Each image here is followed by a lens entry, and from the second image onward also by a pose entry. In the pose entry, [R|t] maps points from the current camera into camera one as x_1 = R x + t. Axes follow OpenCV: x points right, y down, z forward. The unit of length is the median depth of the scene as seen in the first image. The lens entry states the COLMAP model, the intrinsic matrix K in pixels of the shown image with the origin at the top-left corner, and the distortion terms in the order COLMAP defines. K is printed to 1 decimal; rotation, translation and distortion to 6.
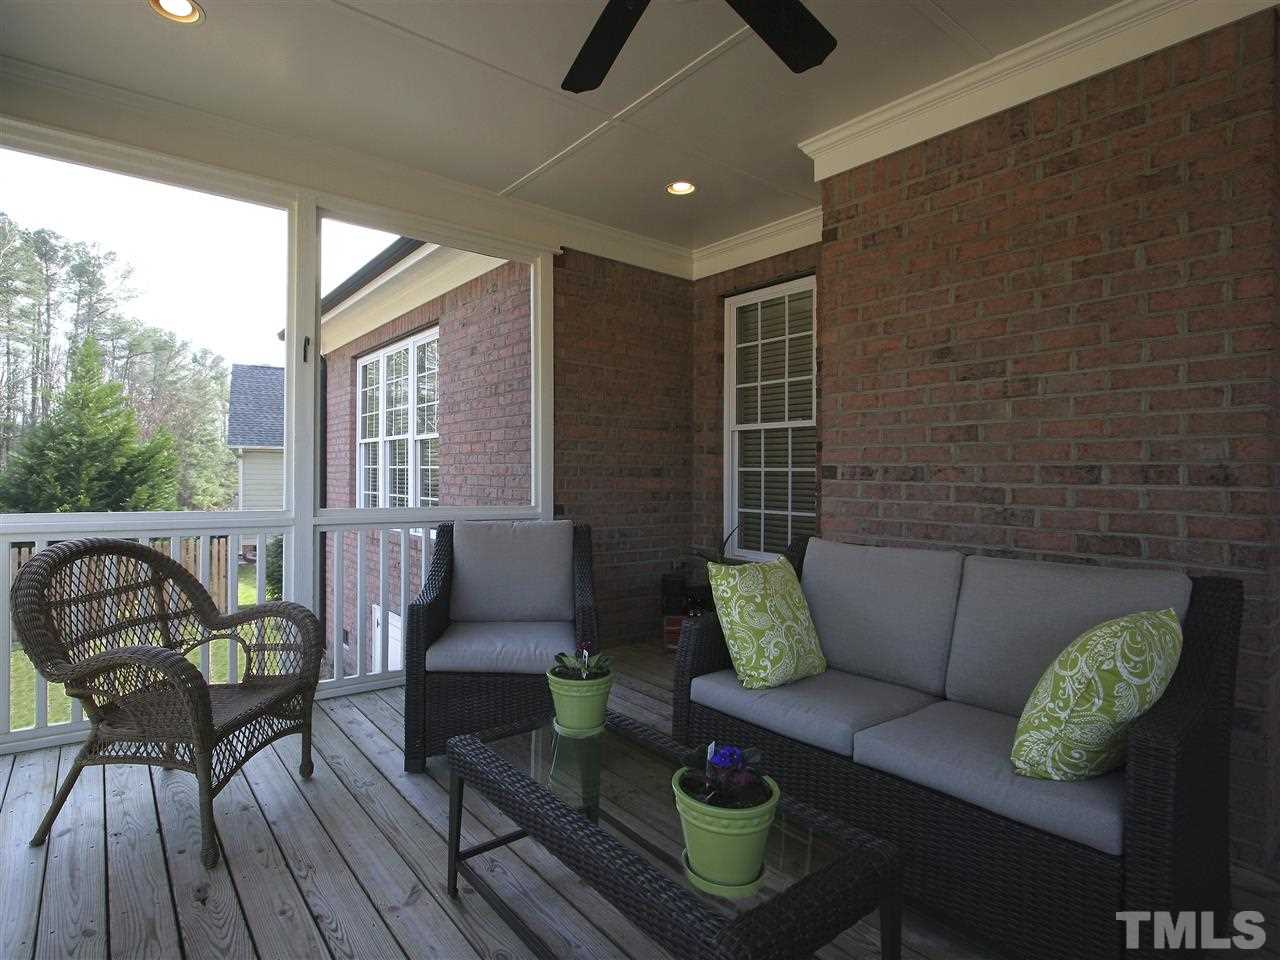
lens RADIAL K [[670.0, 0, 639.1], [0, 670.0, 477.8], [0, 0, 1]] dist [-0.018310, -0.002165]
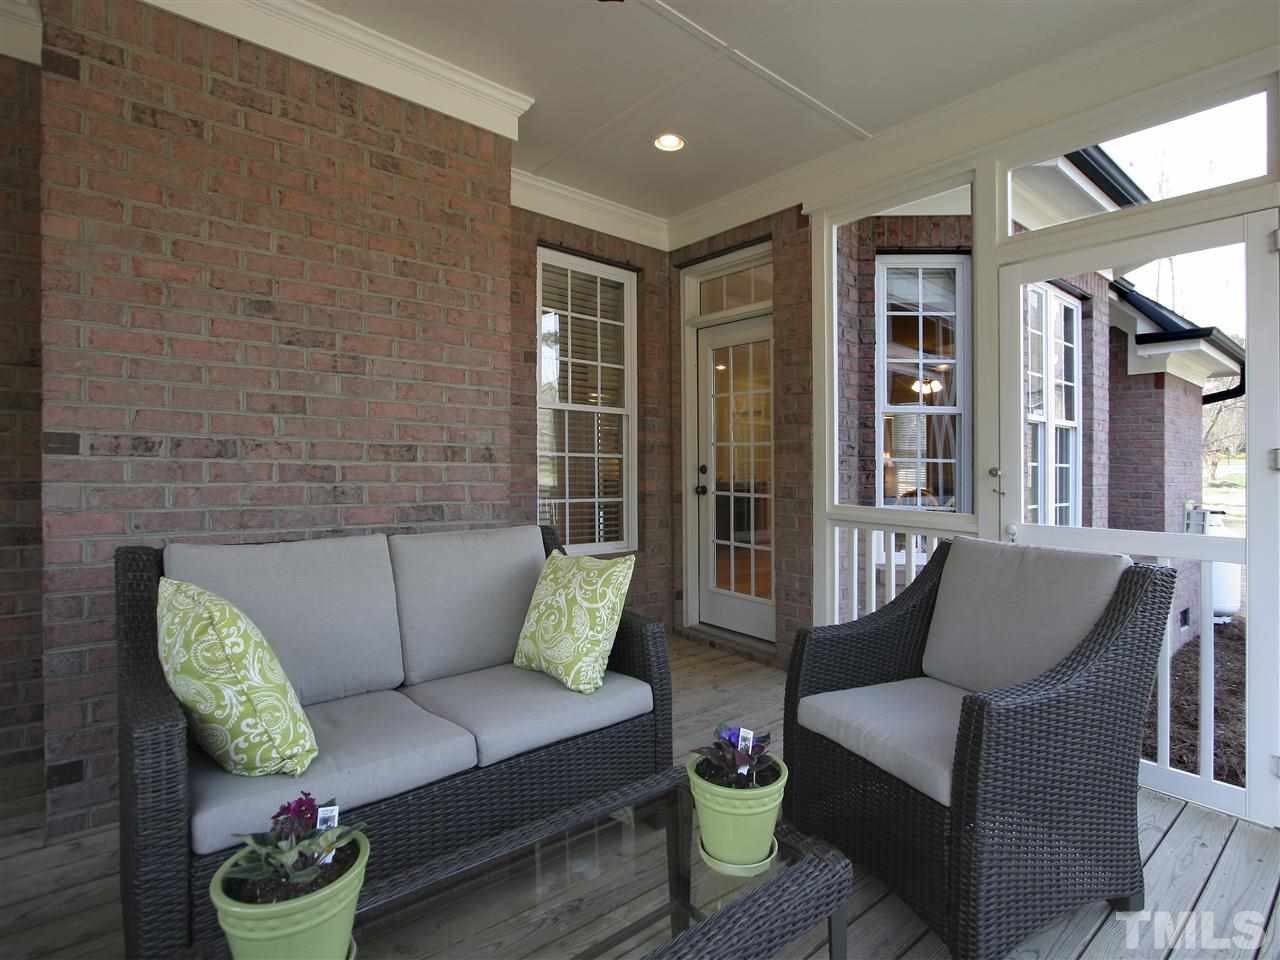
lens RADIAL K [[670.0, 0, 623.3], [0, 670.0, 461.9], [0, 0, 1]] dist [-0.018310, -0.002165]
pose [[-0.026130, -0.007927, 0.999627, -0.432376], [-0.012633, 0.999891, 0.007599, -0.002826], [-0.999579, -0.012430, -0.026227, 0.606925]]
